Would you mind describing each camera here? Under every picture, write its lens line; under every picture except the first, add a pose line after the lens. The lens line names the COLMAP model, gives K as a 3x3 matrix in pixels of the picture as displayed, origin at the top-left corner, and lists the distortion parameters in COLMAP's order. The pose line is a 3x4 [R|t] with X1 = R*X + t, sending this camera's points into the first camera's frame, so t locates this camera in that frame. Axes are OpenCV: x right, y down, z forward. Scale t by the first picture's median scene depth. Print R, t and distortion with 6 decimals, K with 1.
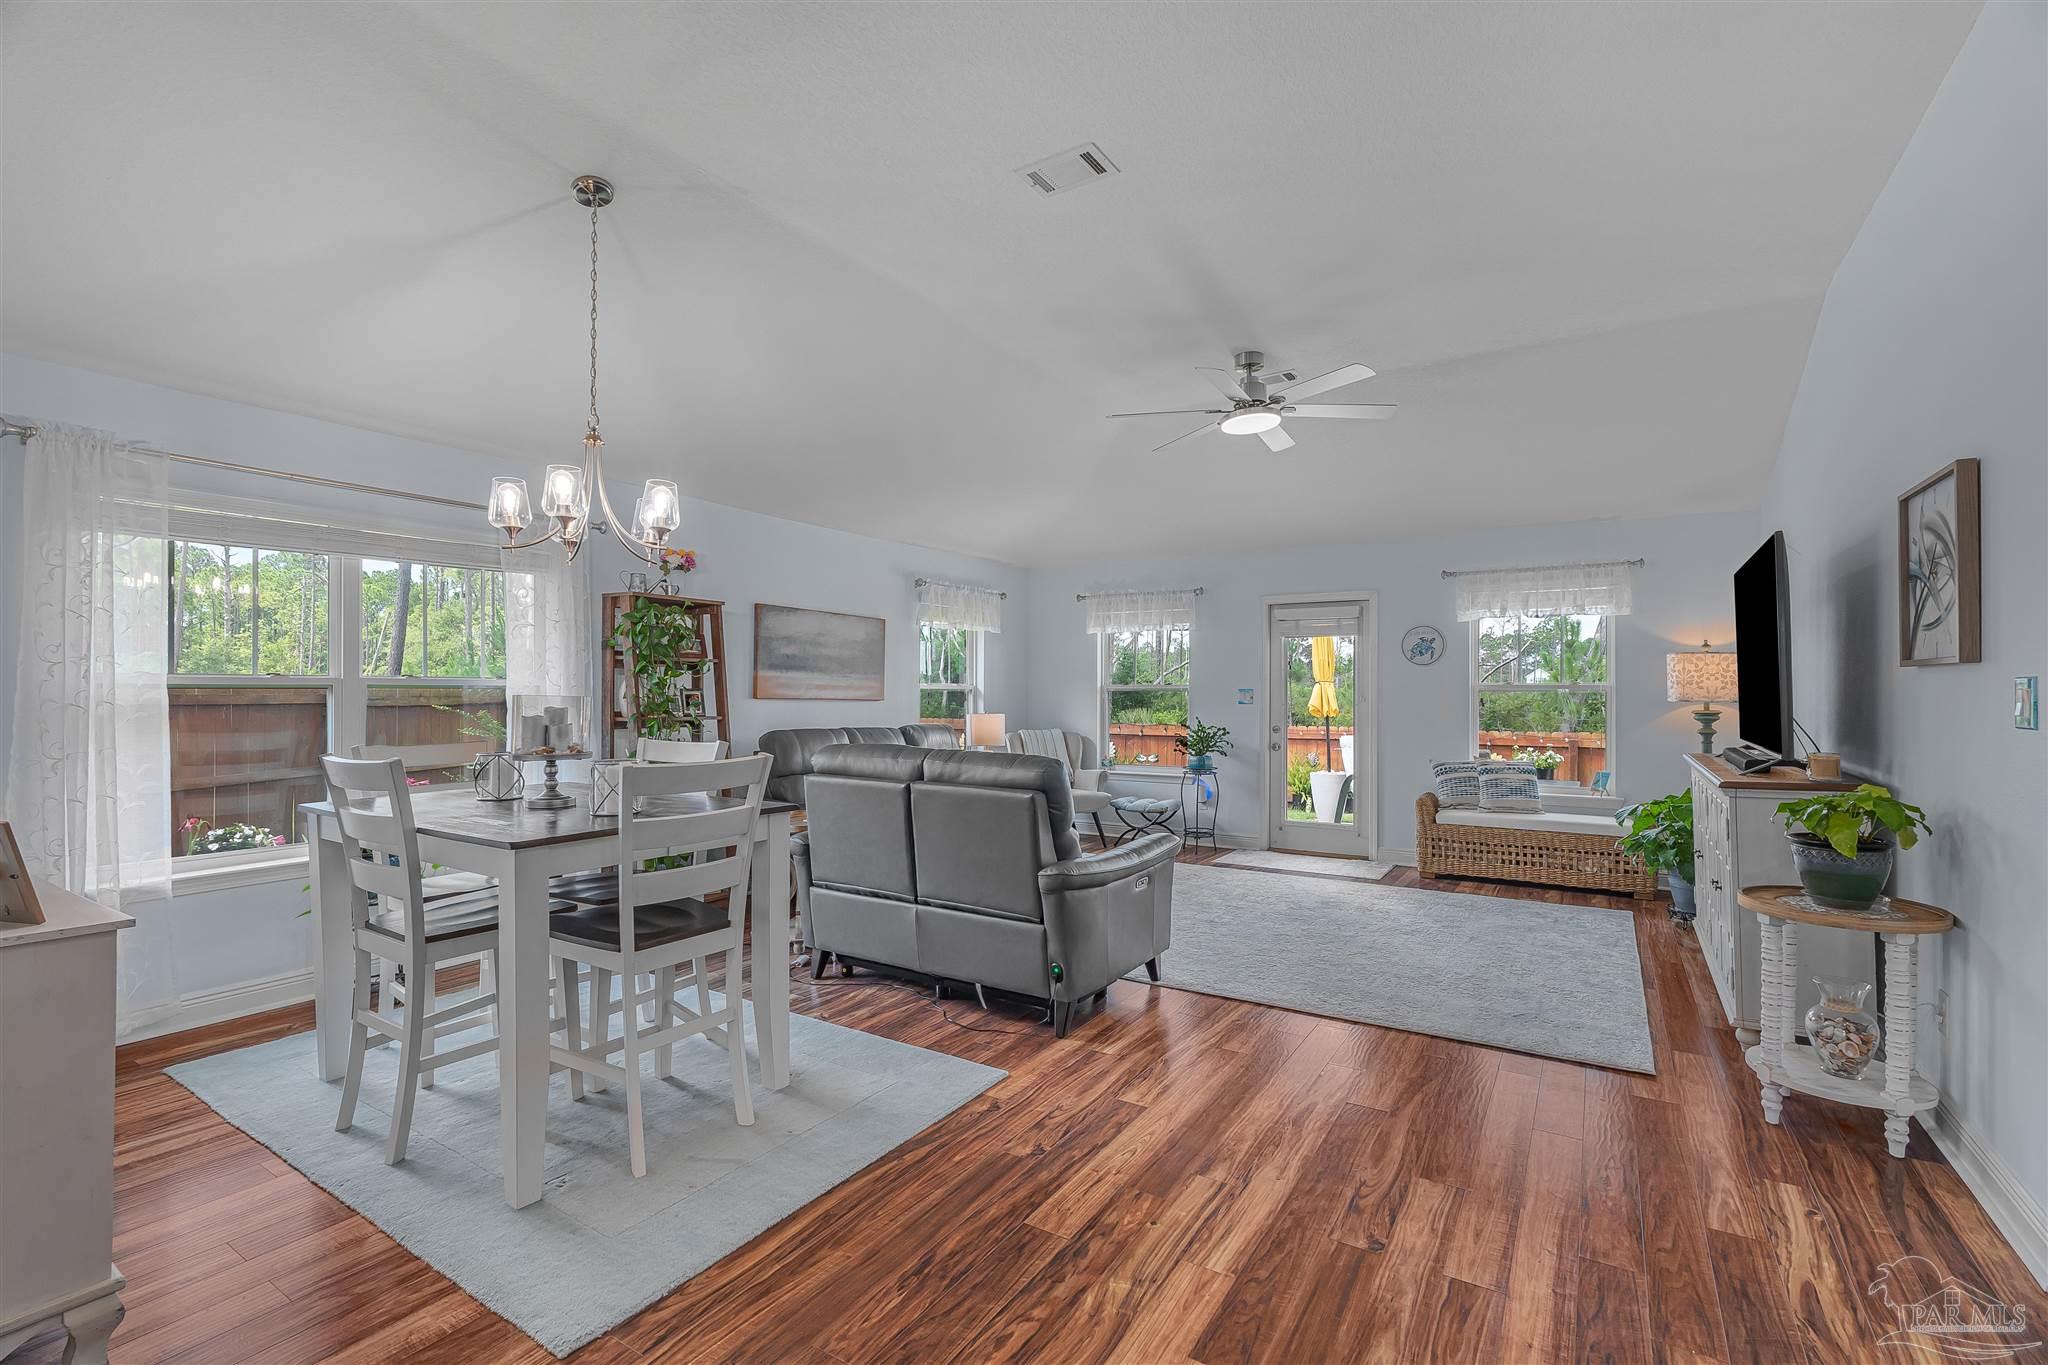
lens RADIAL K [[909.7, 0, 1024.7], [0, 909.7, 684.8], [0, 0, 1]] dist [-0.003168, -0.000019]
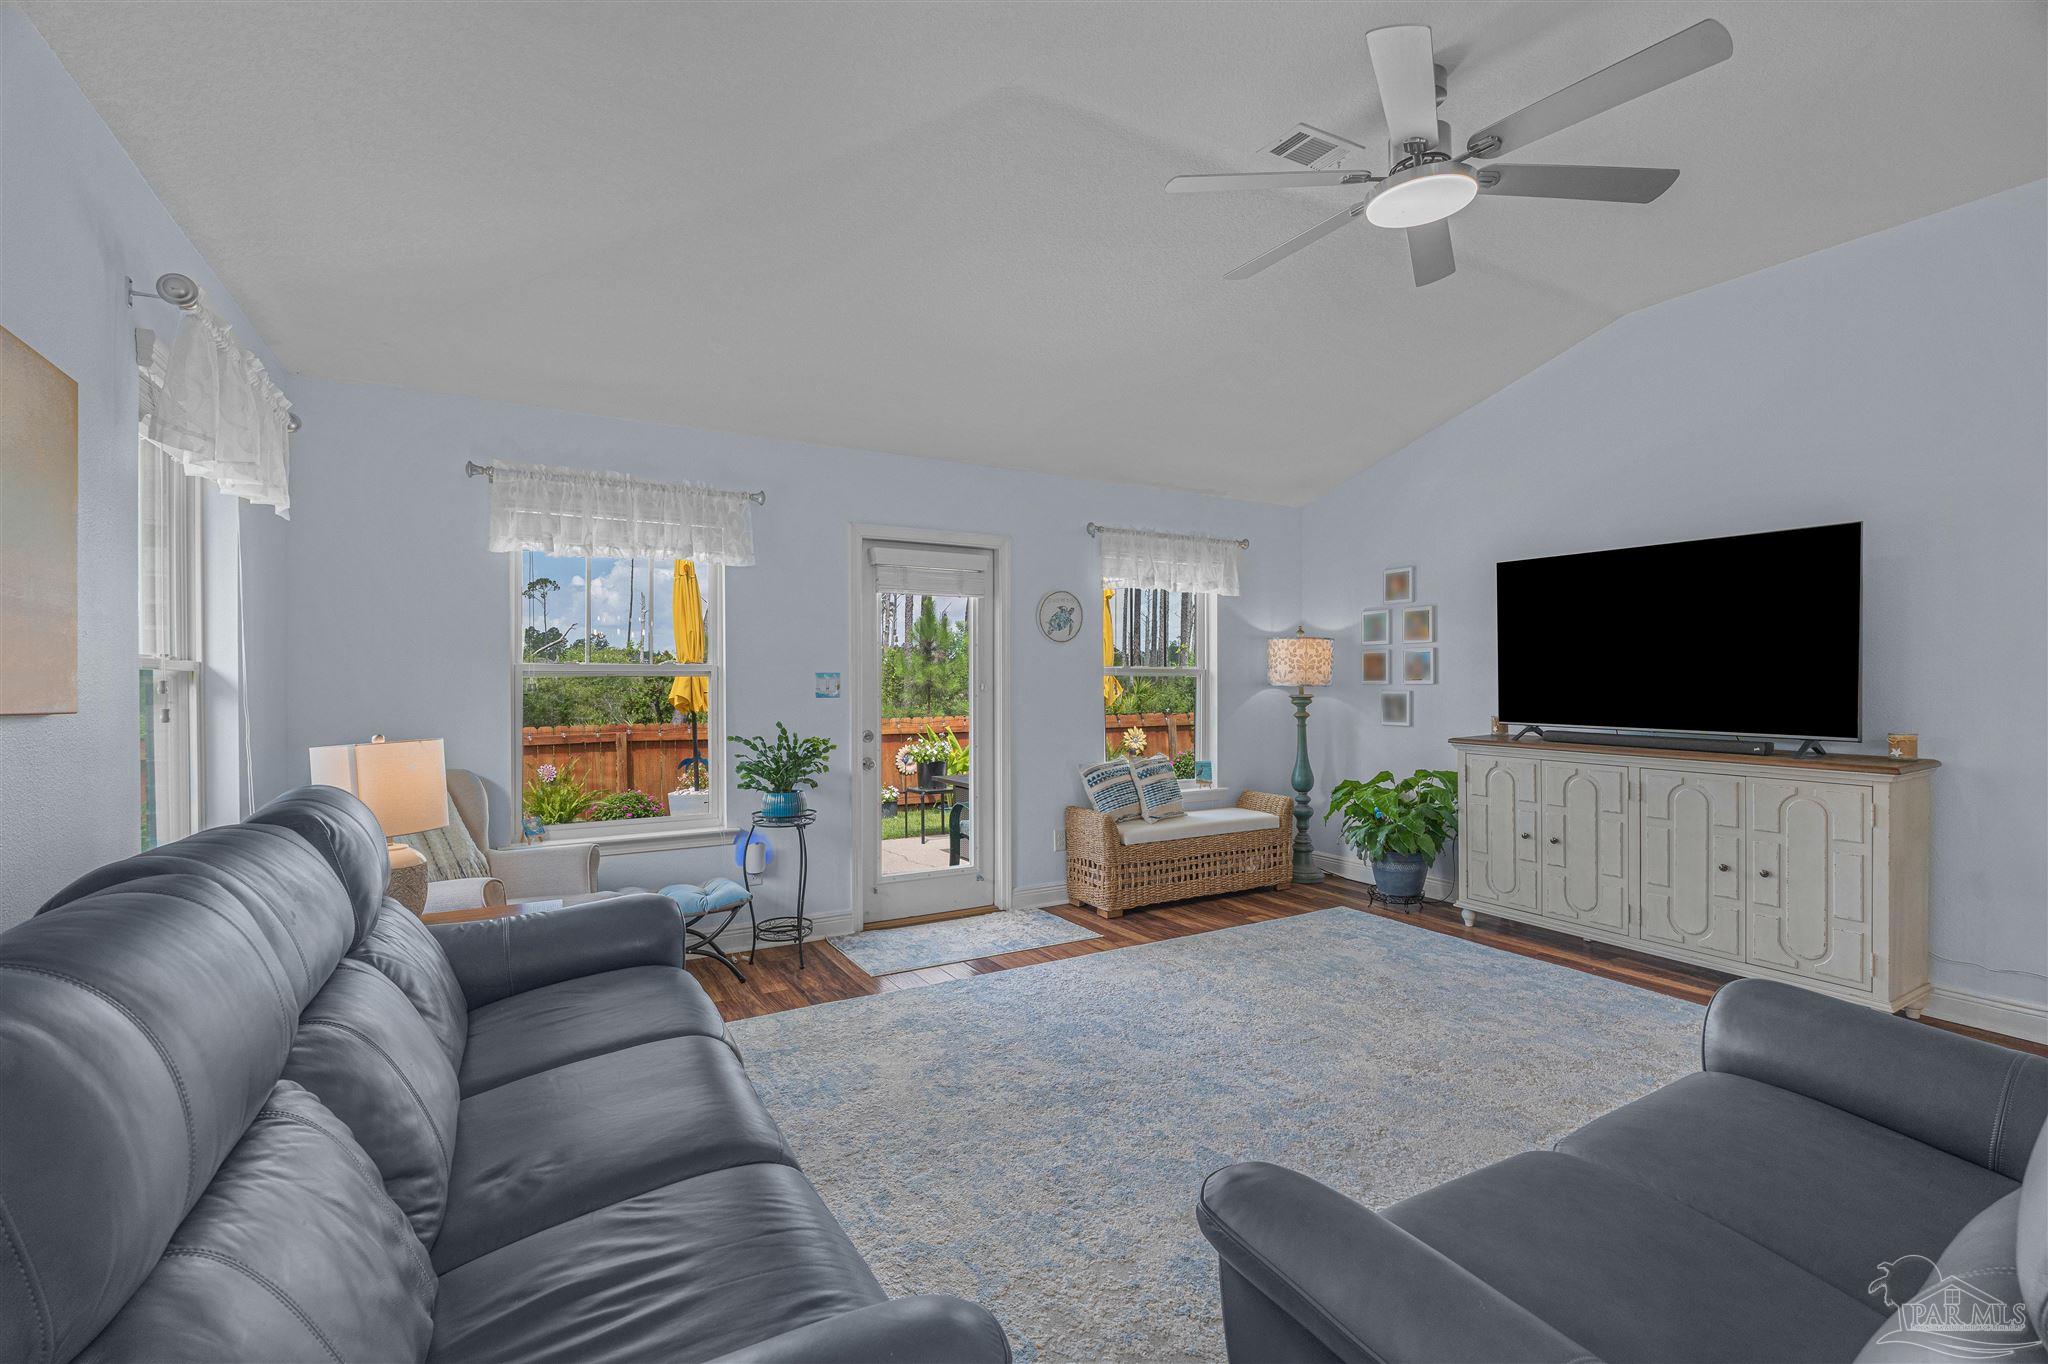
lens RADIAL K [[906.8, 0, 1026.5], [0, 906.8, 686.0], [0, 0, 1]] dist [-0.001958, 0.000269]
pose [[0.458523, -0.011260, 0.888611, -0.305231], [-0.004517, 0.999877, 0.015001, 0.004688], [-0.888671, -0.010893, 0.458416, 0.795034]]
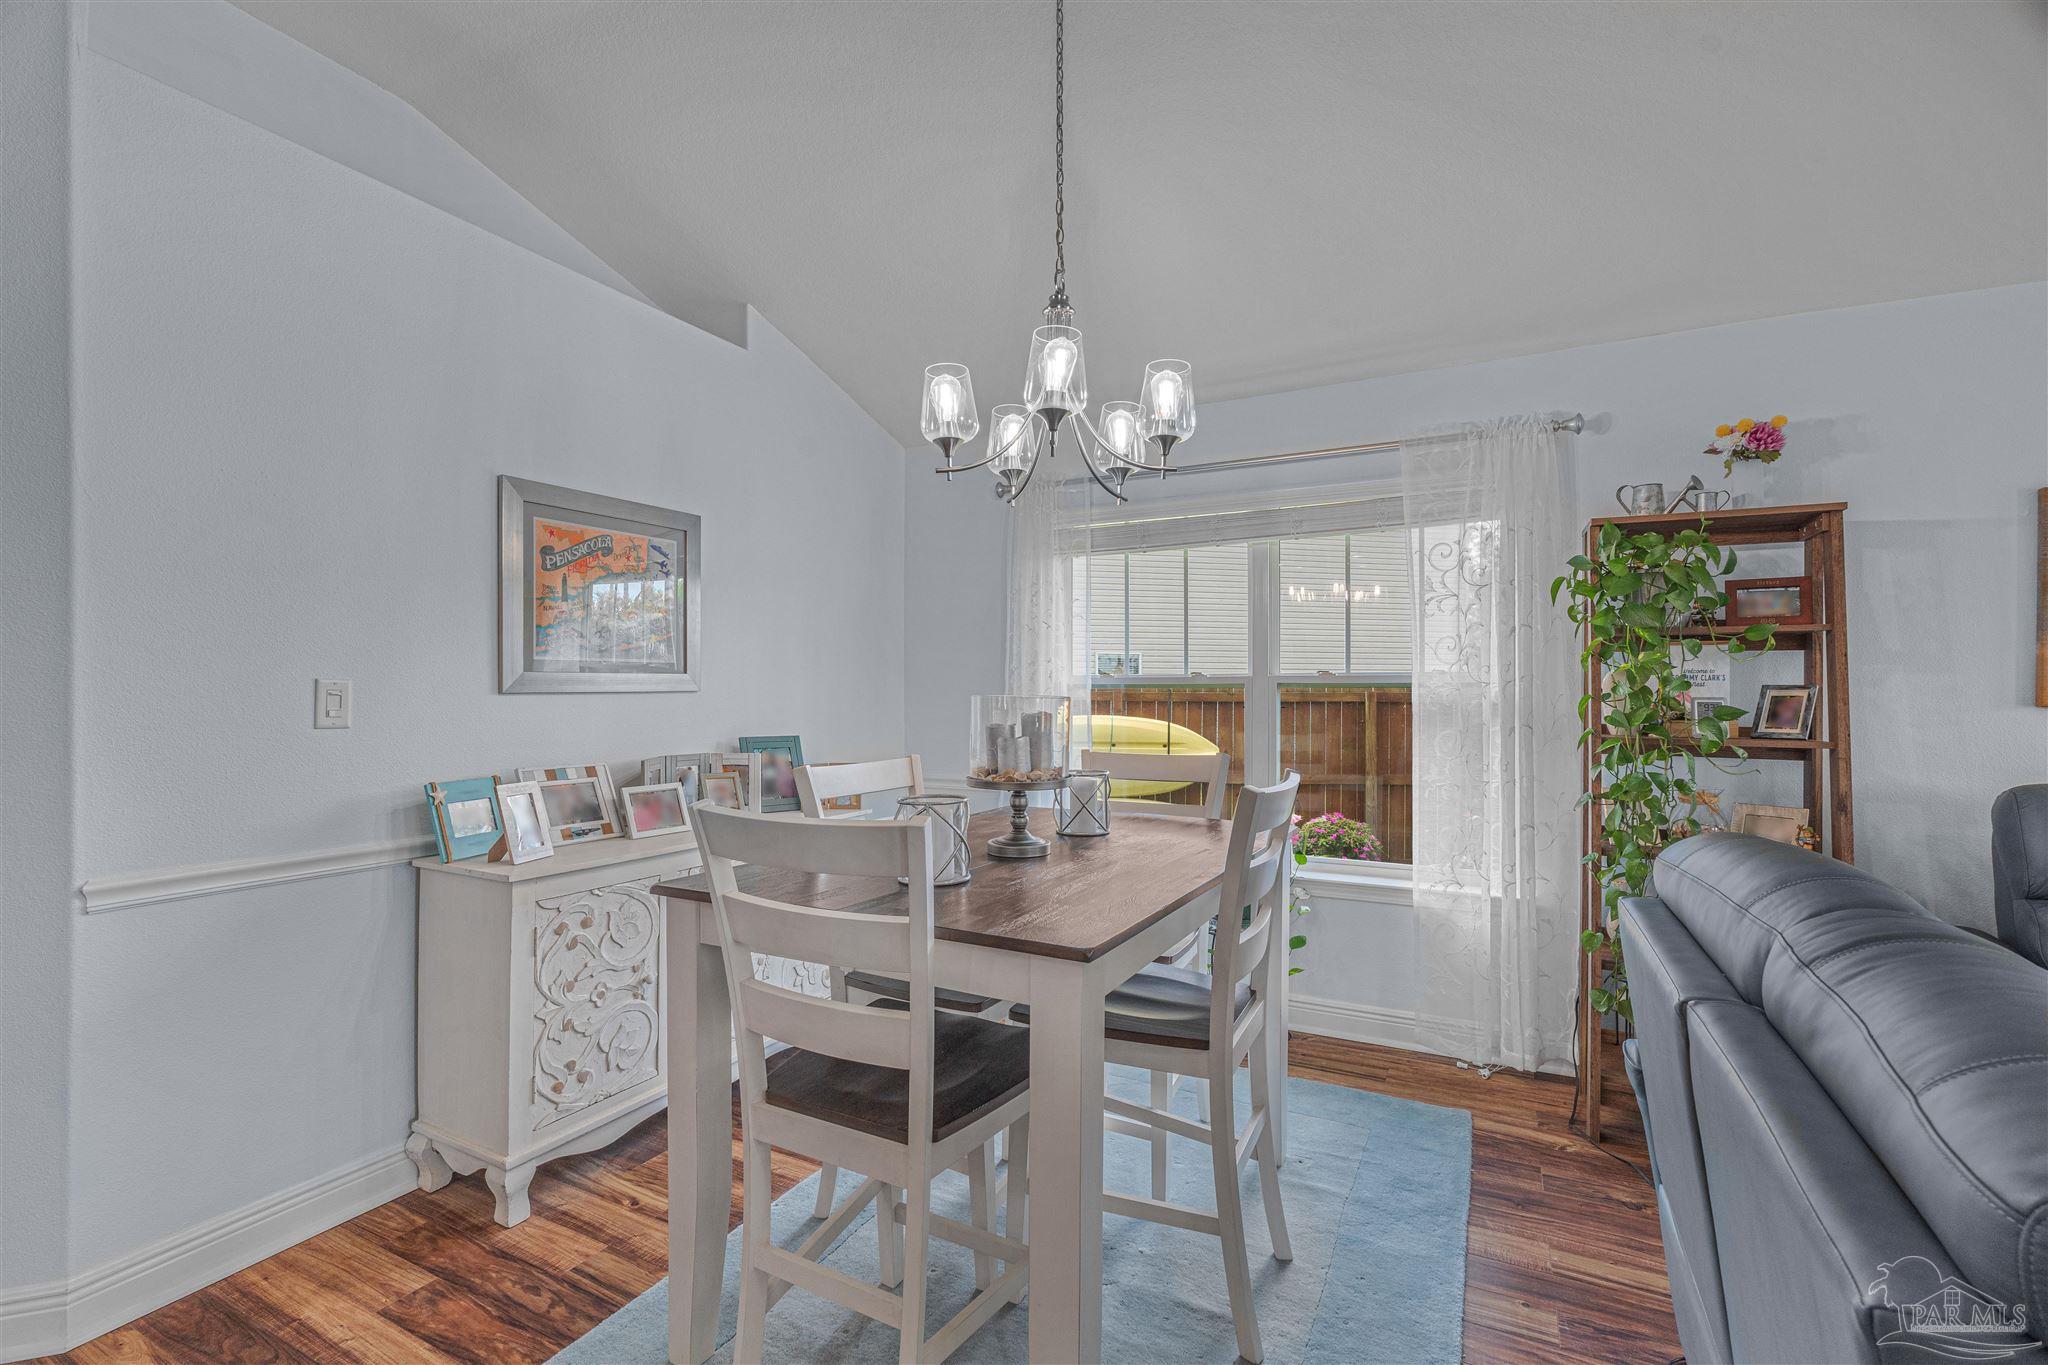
lens RADIAL K [[894.5, 0, 1024.0], [0, 894.5, 682.5], [0, 0, 1]] dist [-0.002312, 0.000271]
pose [[0.085131, -0.014497, -0.996264, 0.089125], [0.002973, 0.999893, -0.014296, 0.008413], [0.996365, -0.001745, 0.085165, 0.491564]]
